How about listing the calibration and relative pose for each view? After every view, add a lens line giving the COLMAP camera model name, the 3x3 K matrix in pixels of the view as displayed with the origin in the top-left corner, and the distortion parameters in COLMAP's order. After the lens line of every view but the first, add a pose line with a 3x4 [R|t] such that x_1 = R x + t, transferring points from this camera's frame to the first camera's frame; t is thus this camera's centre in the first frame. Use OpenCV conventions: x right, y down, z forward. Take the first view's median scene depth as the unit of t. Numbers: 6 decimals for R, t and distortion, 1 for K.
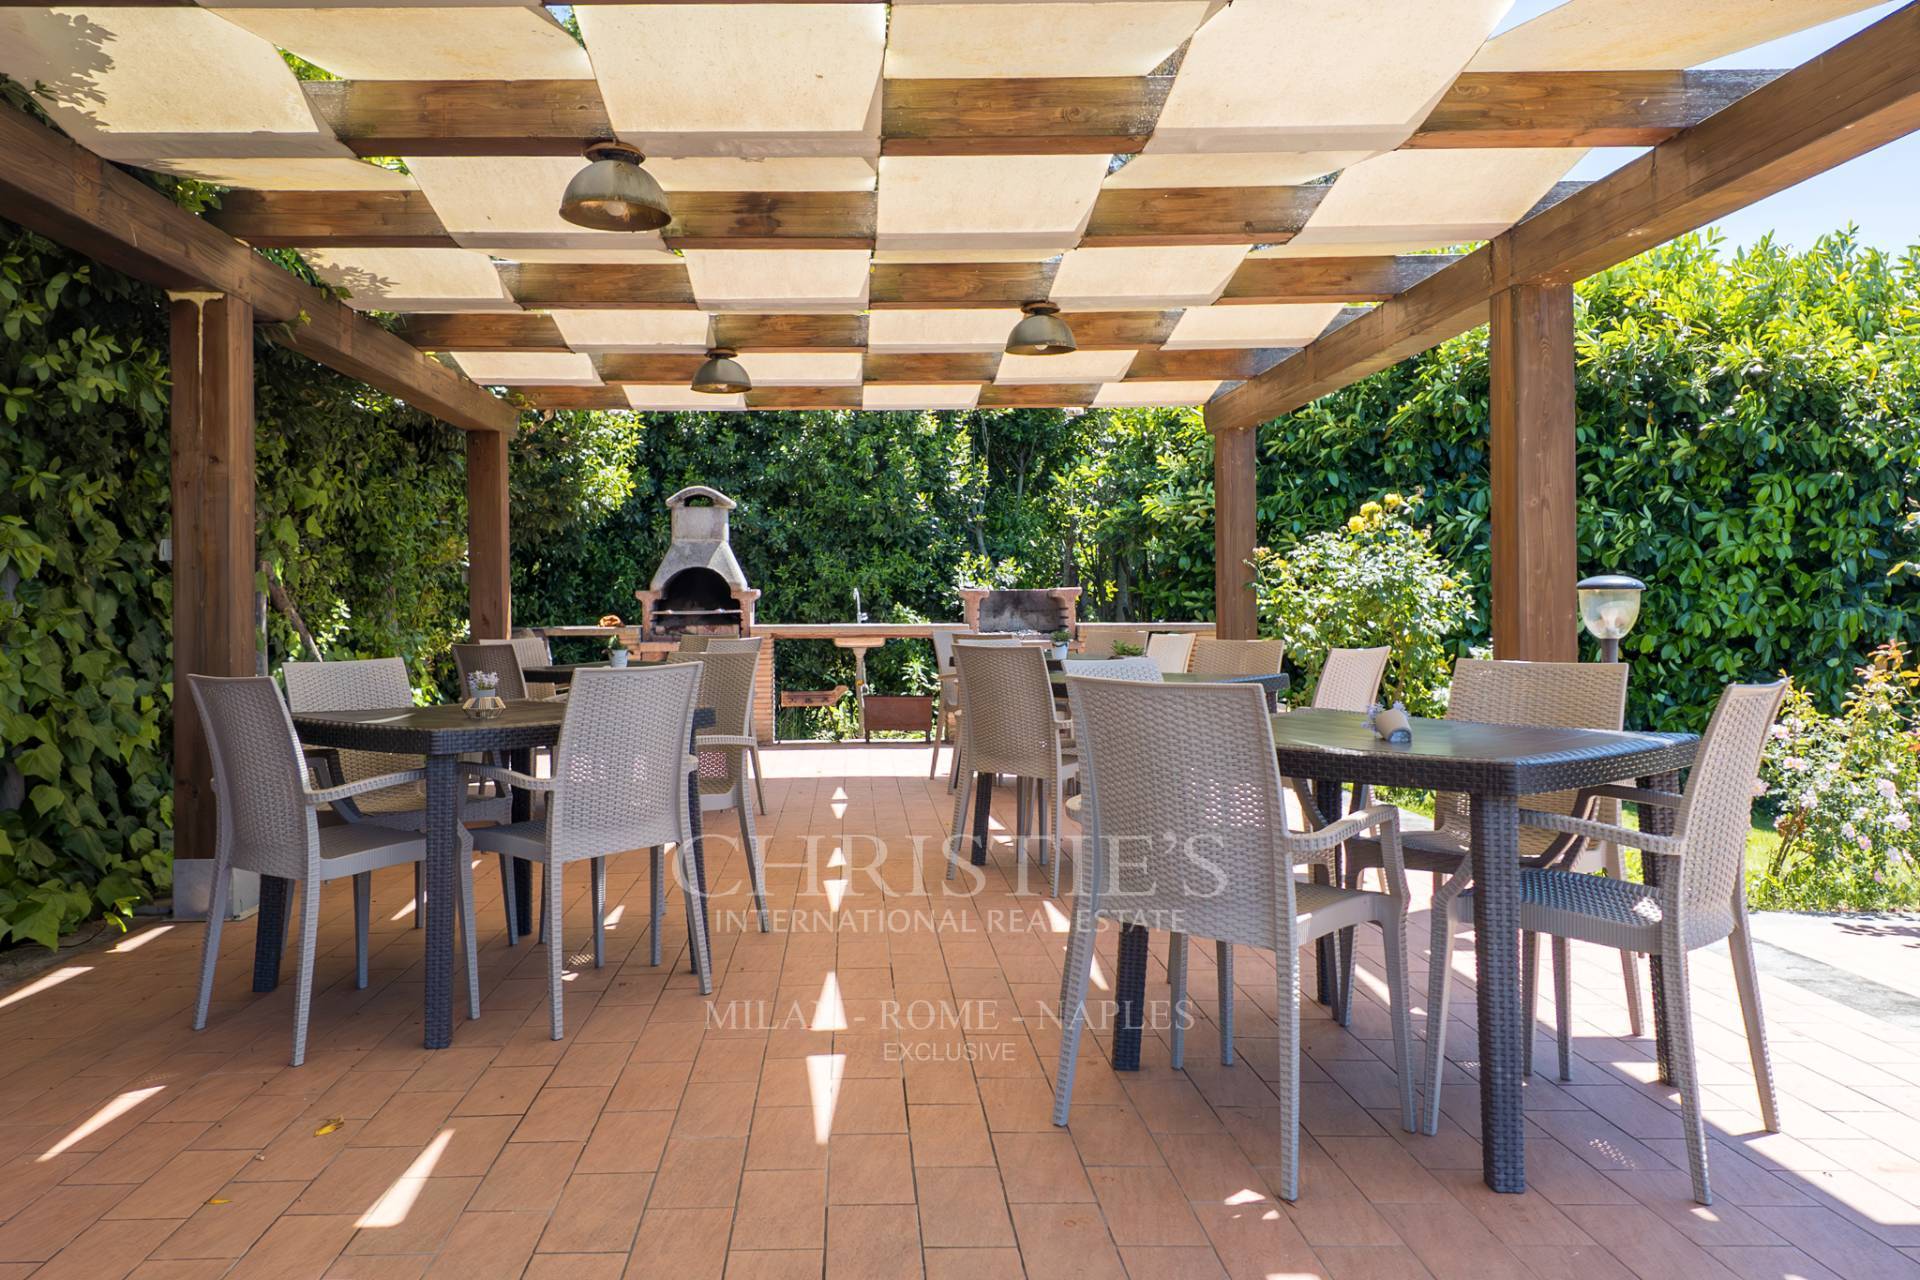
lens RADIAL K [[1158.9, 0, 978.7], [0, 1158.9, 640.8], [0, 0, 1]] dist [0.058172, -0.024266]
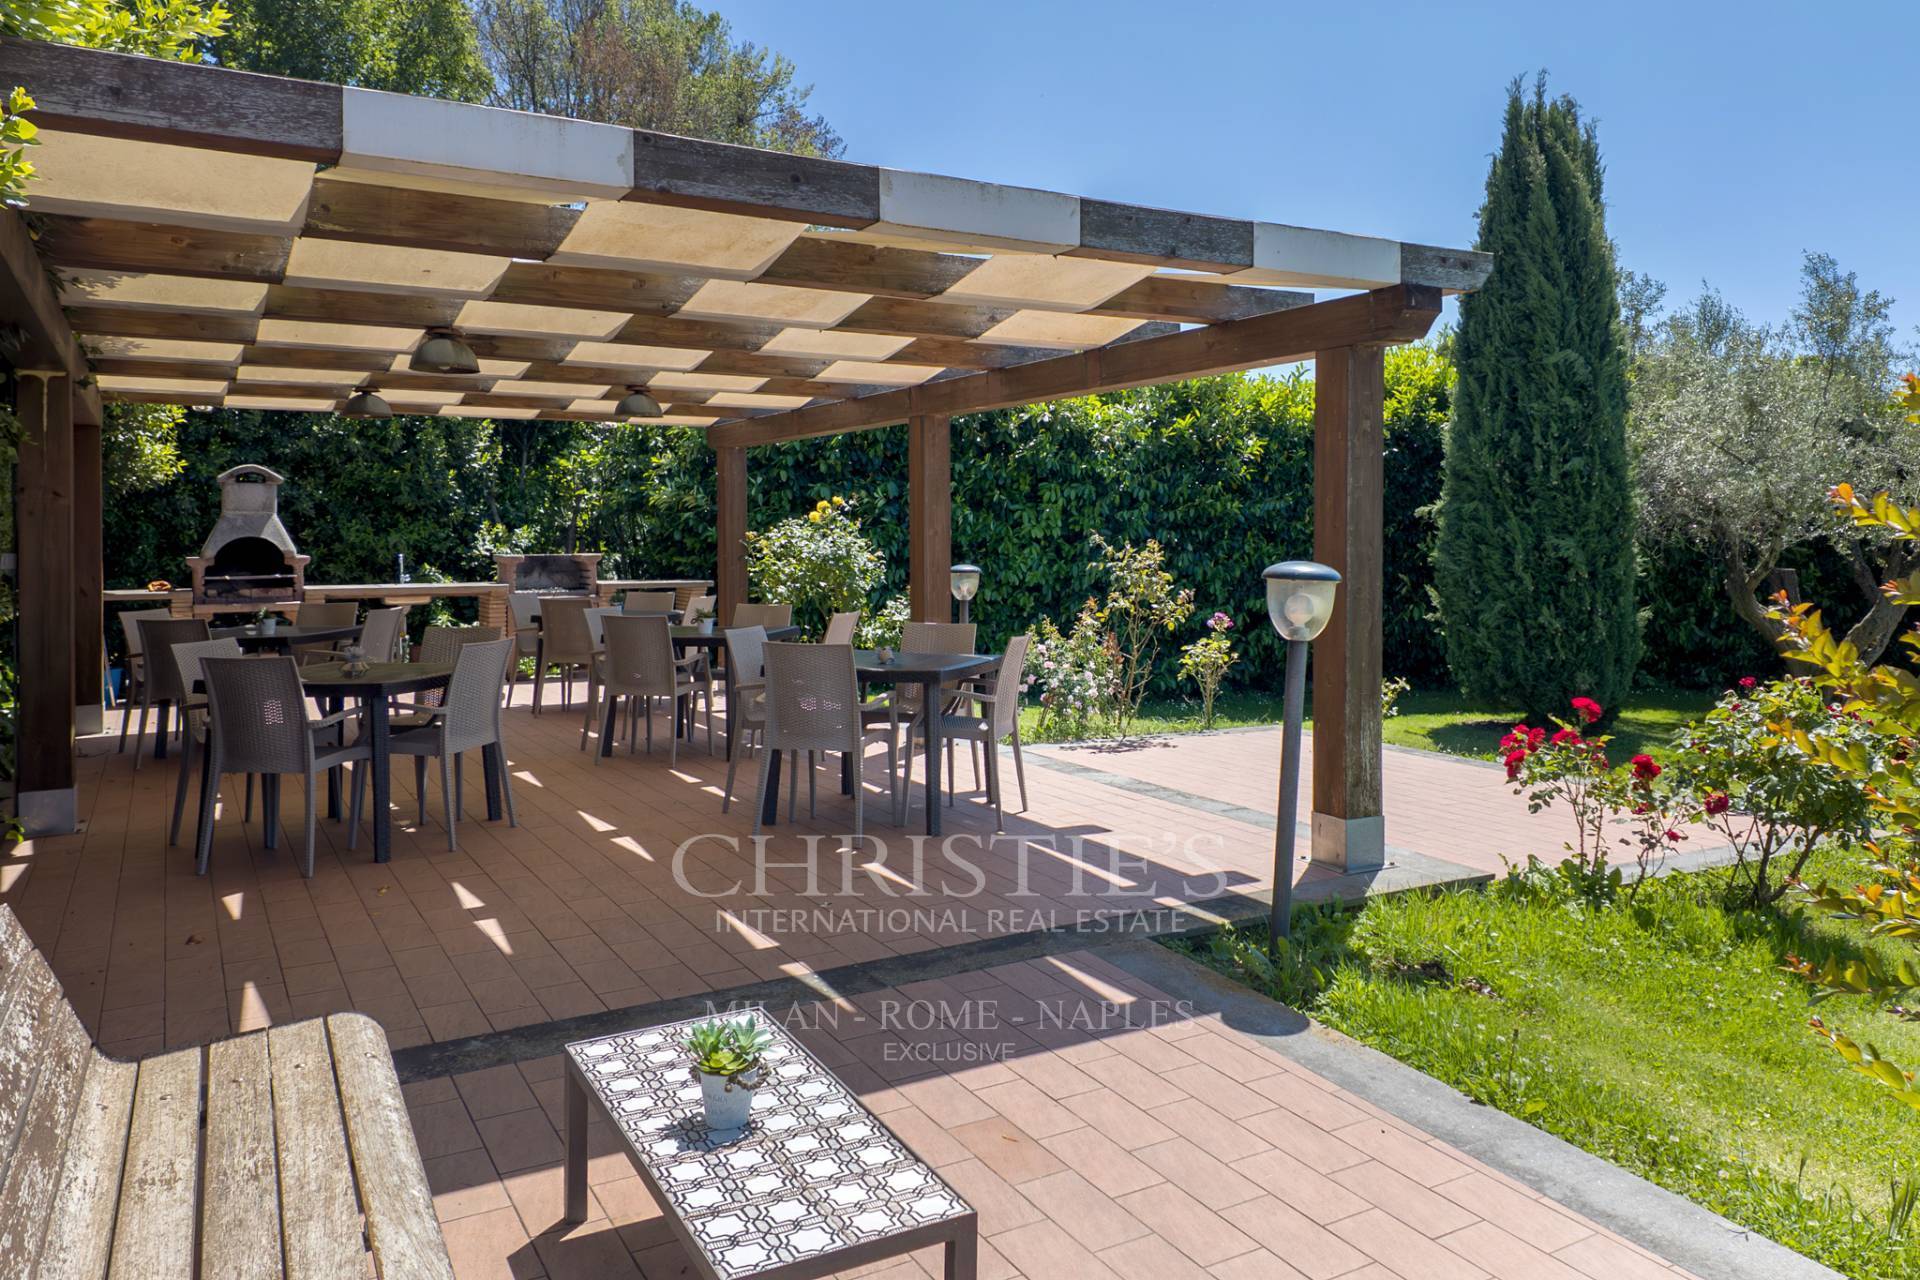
lens RADIAL K [[1416.1, 0, 948.9], [0, 1416.1, 587.3], [0, 0, 1]] dist [0.011250, -0.005358]
pose [[0.881054, -0.019522, 0.472613, -0.352953], [0.006512, 0.999554, 0.029149, -0.059808], [-0.472972, -0.022605, 0.880788, -0.621533]]
